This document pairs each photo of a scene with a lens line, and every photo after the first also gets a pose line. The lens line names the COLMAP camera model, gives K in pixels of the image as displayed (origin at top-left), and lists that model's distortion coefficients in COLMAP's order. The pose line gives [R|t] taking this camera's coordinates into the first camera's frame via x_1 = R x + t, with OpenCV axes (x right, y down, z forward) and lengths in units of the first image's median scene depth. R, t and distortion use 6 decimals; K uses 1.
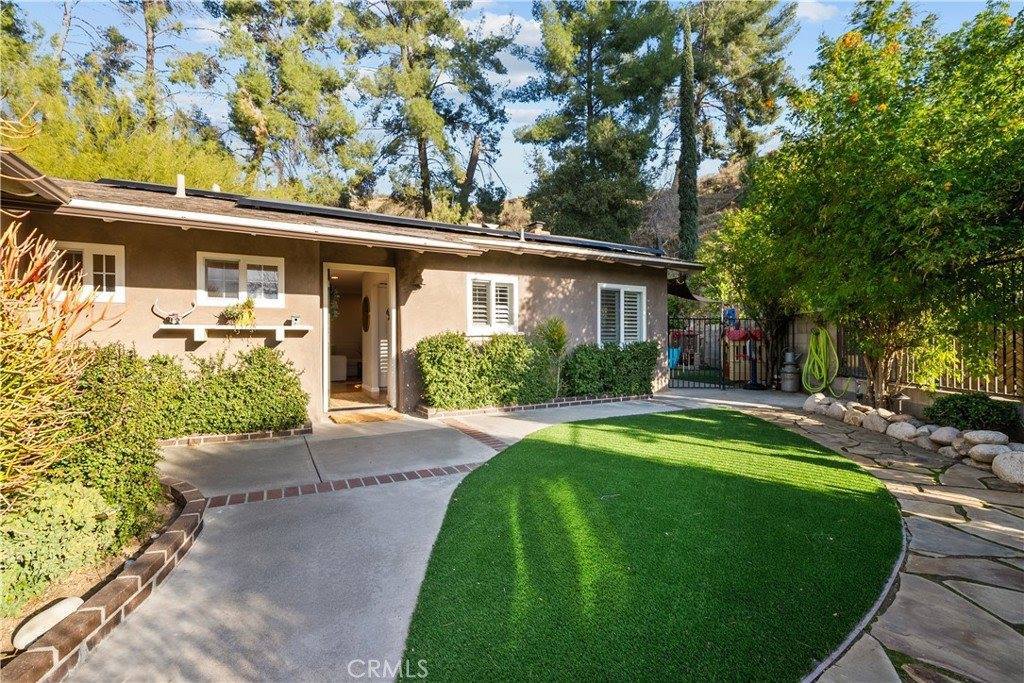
lens RADIAL K [[438.8, 0, 506.8], [0, 438.8, 339.9], [0, 0, 1]] dist [-0.000005, 0.000197]
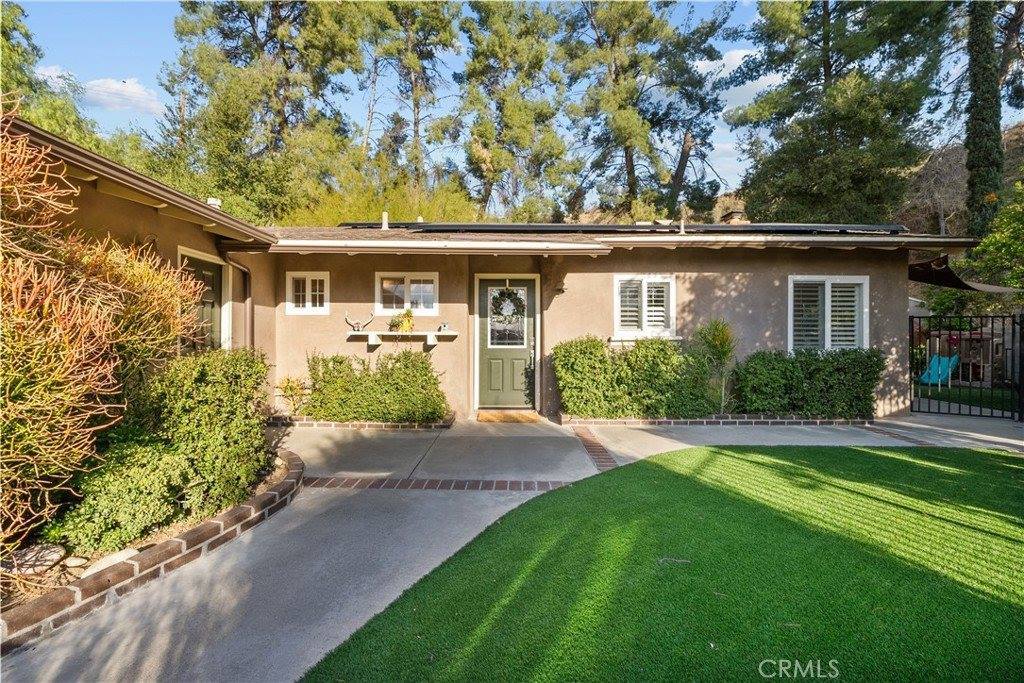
lens RADIAL K [[417.8, 0, 505.5], [0, 417.8, 339.8], [0, 0, 1]] dist [-0.003147, 0.000224]
pose [[0.887555, 0.002951, -0.460692, 0.103156], [-0.005717, 0.999973, -0.004607, -0.004517], [0.460666, 0.006723, 0.887548, 0.080109]]
